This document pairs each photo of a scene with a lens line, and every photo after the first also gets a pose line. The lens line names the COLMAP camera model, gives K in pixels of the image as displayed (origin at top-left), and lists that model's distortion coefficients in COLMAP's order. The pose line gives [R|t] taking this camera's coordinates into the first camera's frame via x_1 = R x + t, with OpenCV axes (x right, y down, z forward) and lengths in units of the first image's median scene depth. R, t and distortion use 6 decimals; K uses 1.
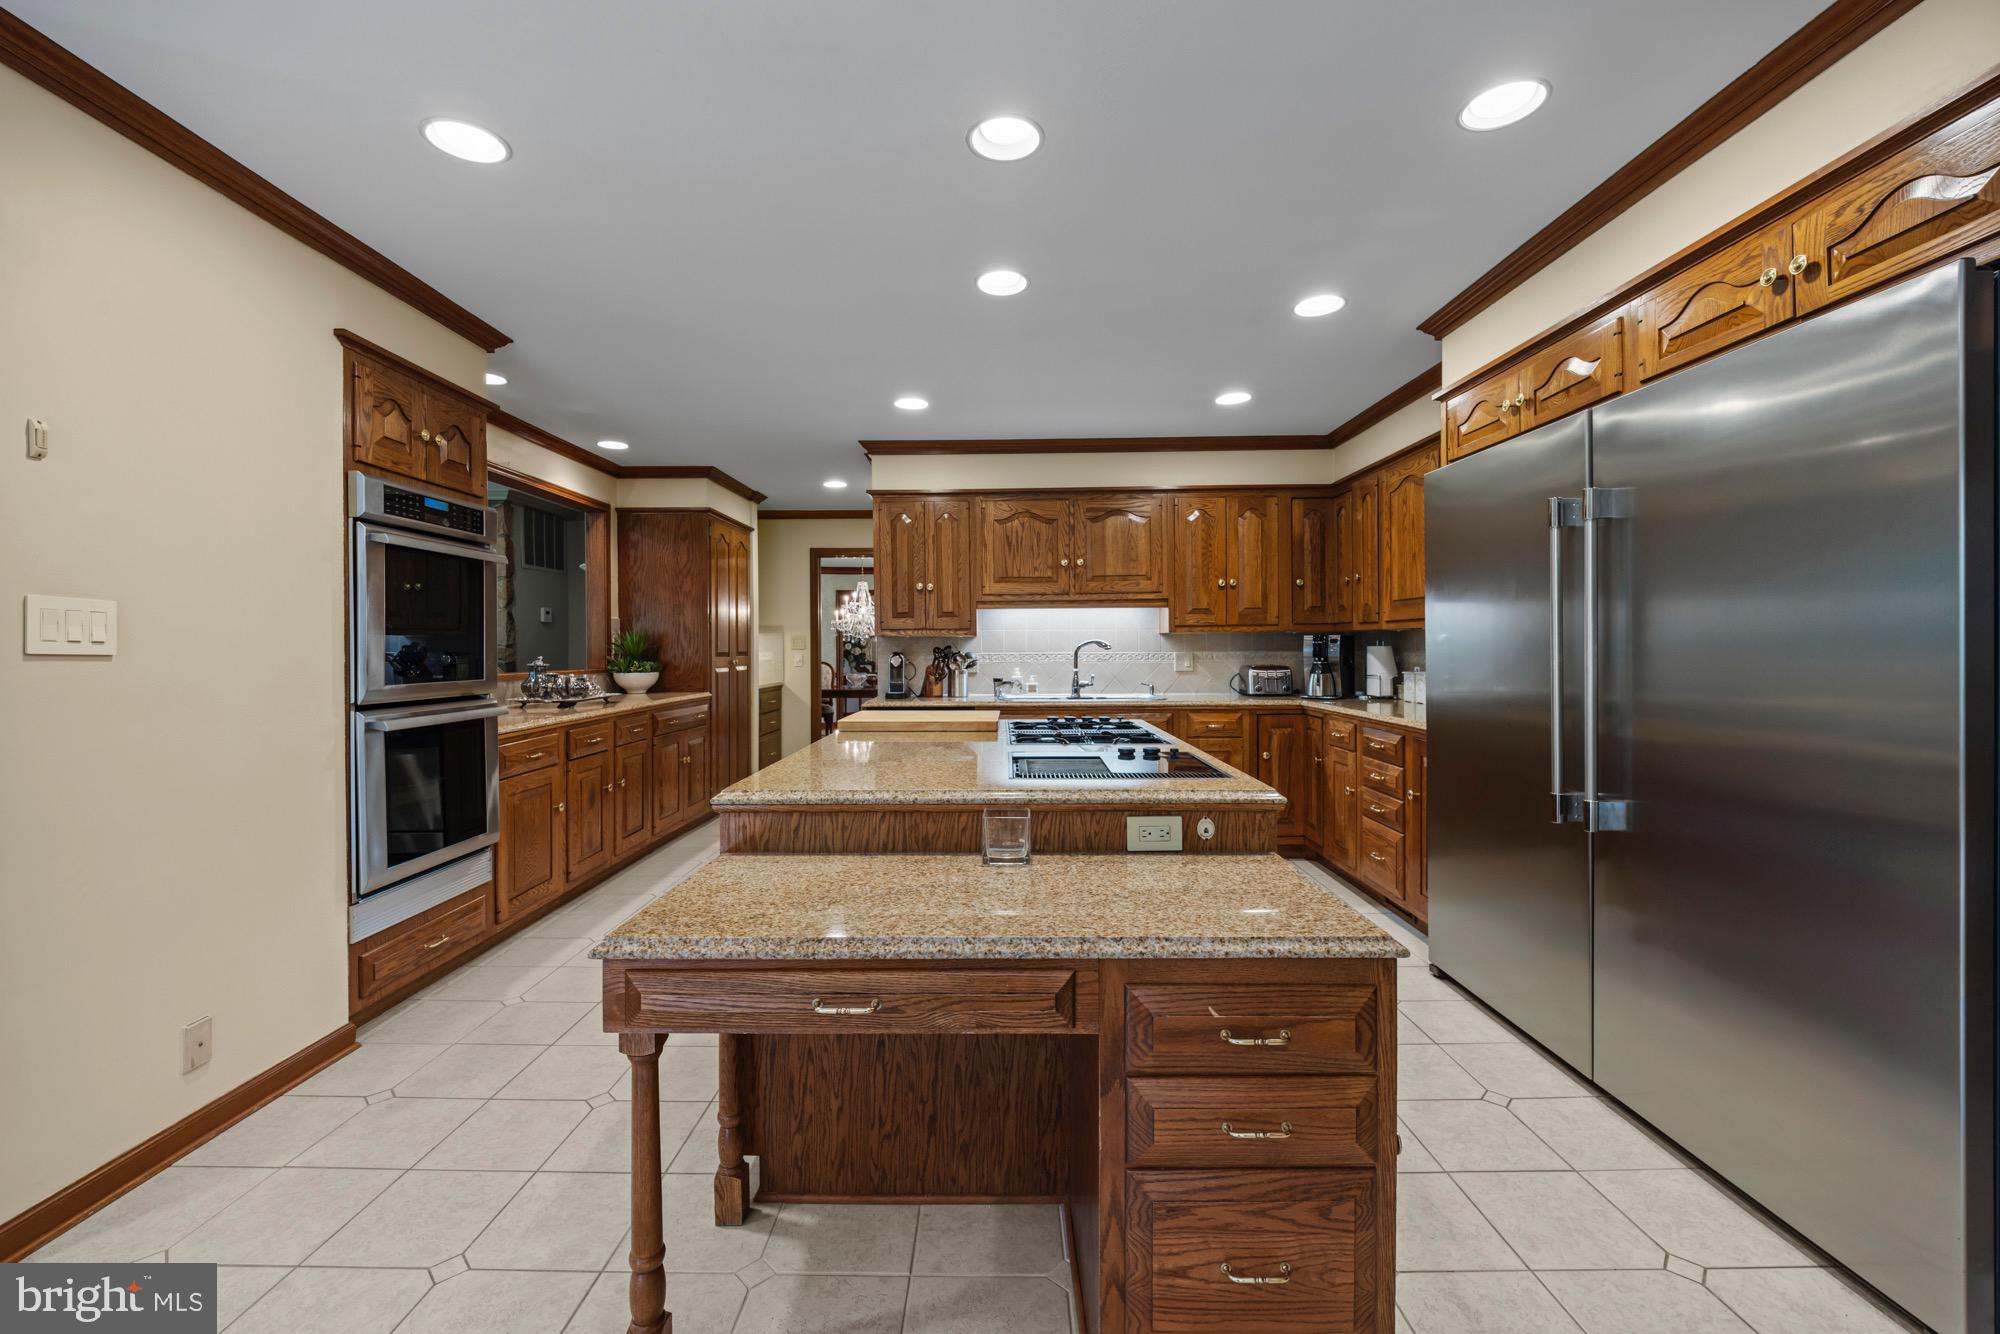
lens RADIAL K [[808.3, 0, 991.2], [0, 808.3, 654.0], [0, 0, 1]] dist [-0.009153, -0.001467]
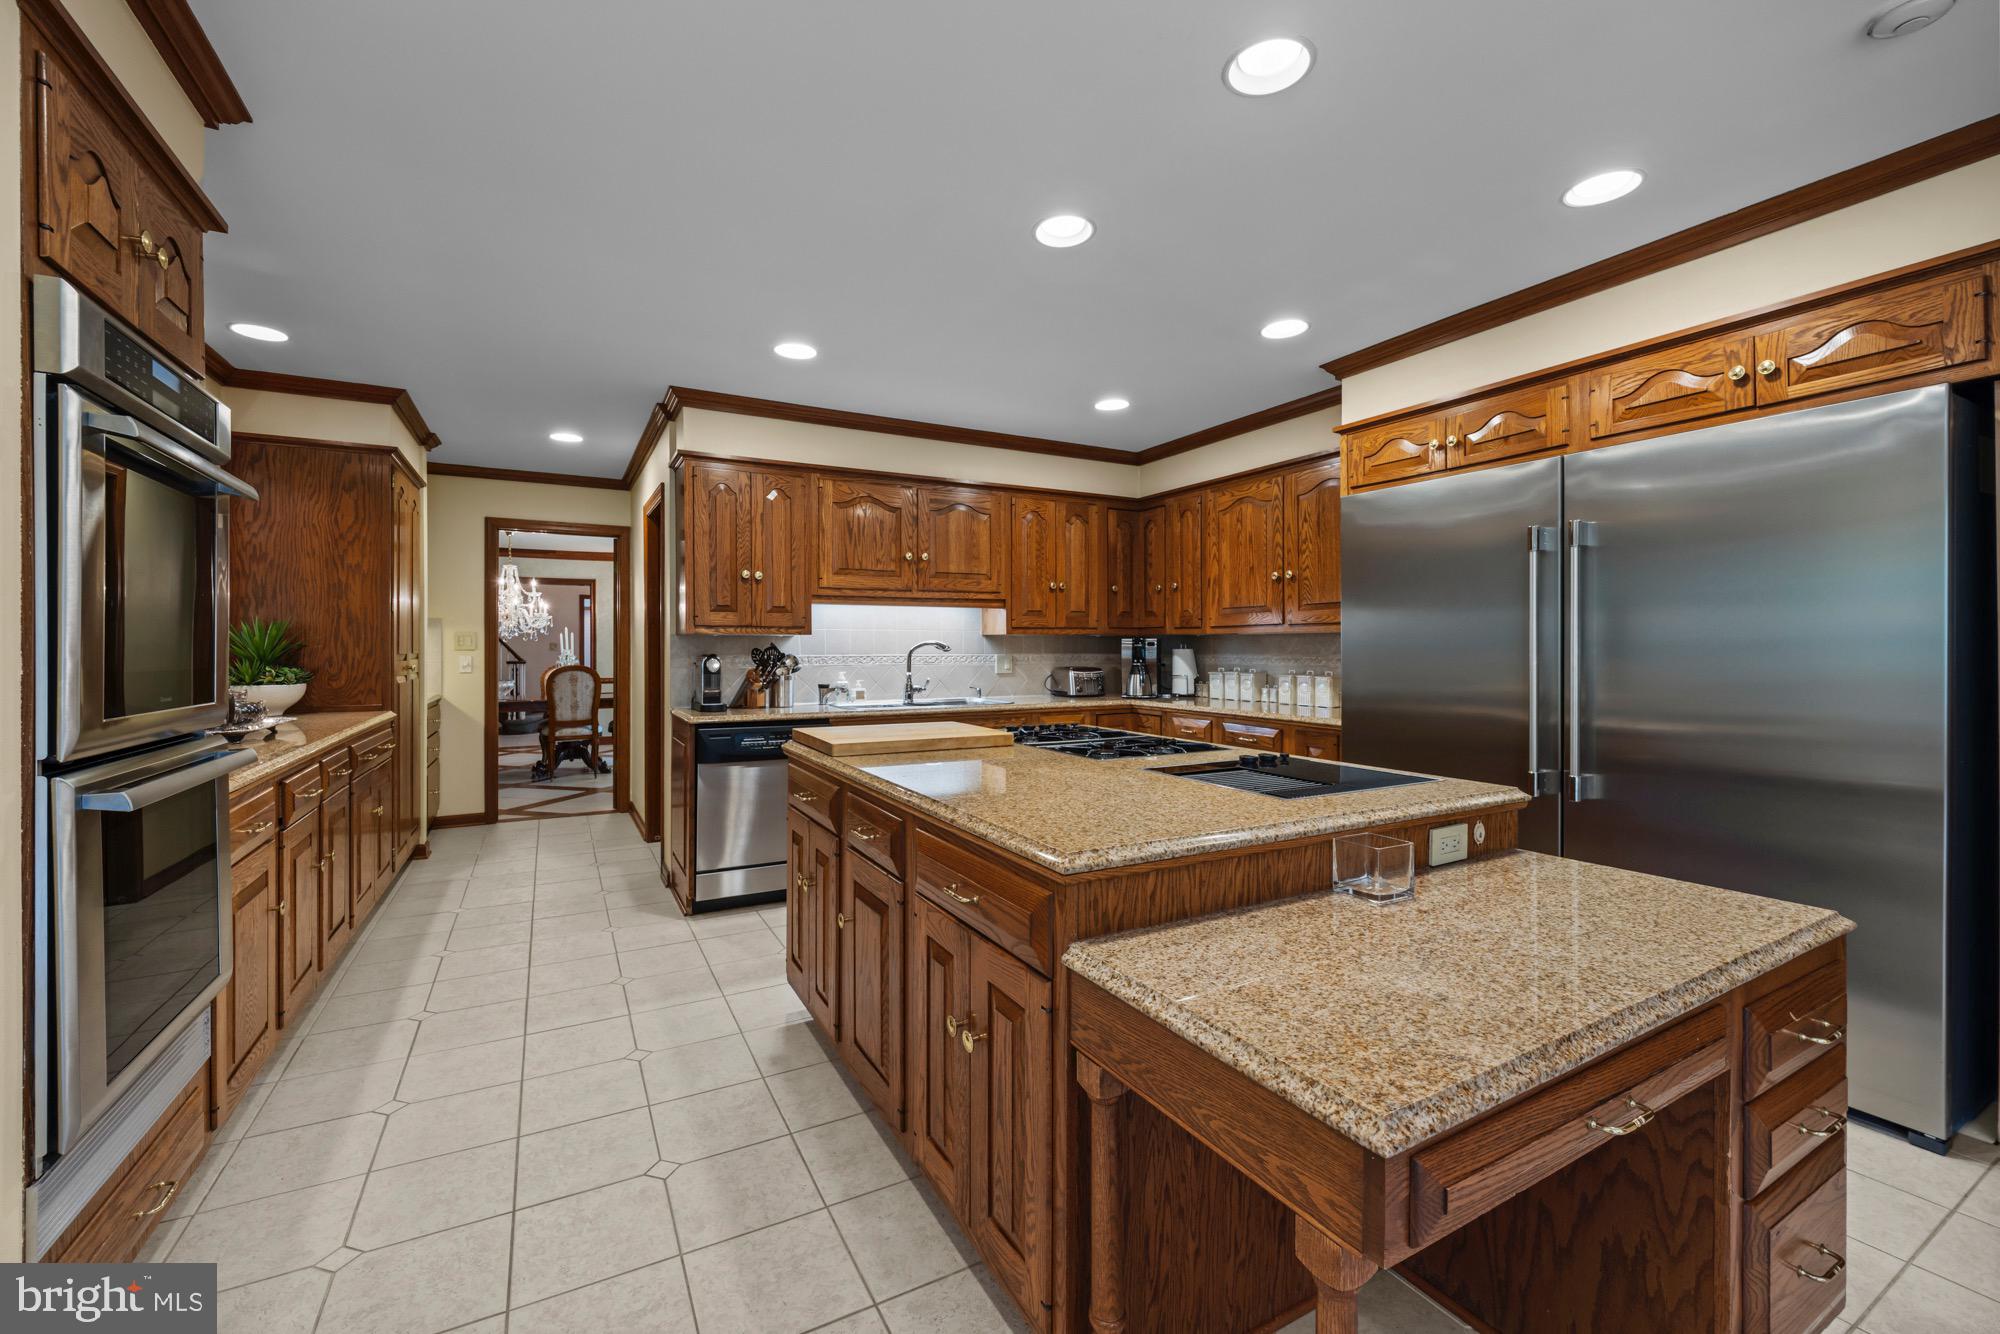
lens RADIAL K [[808.3, 0, 997.2], [0, 808.3, 652.6], [0, 0, 1]] dist [-0.009153, -0.001467]
pose [[0.872948, 0.001688, 0.487810, -0.266417], [0.000391, 0.999991, -0.004159, -0.000390], [-0.487813, 0.003821, 0.872940, 0.155247]]
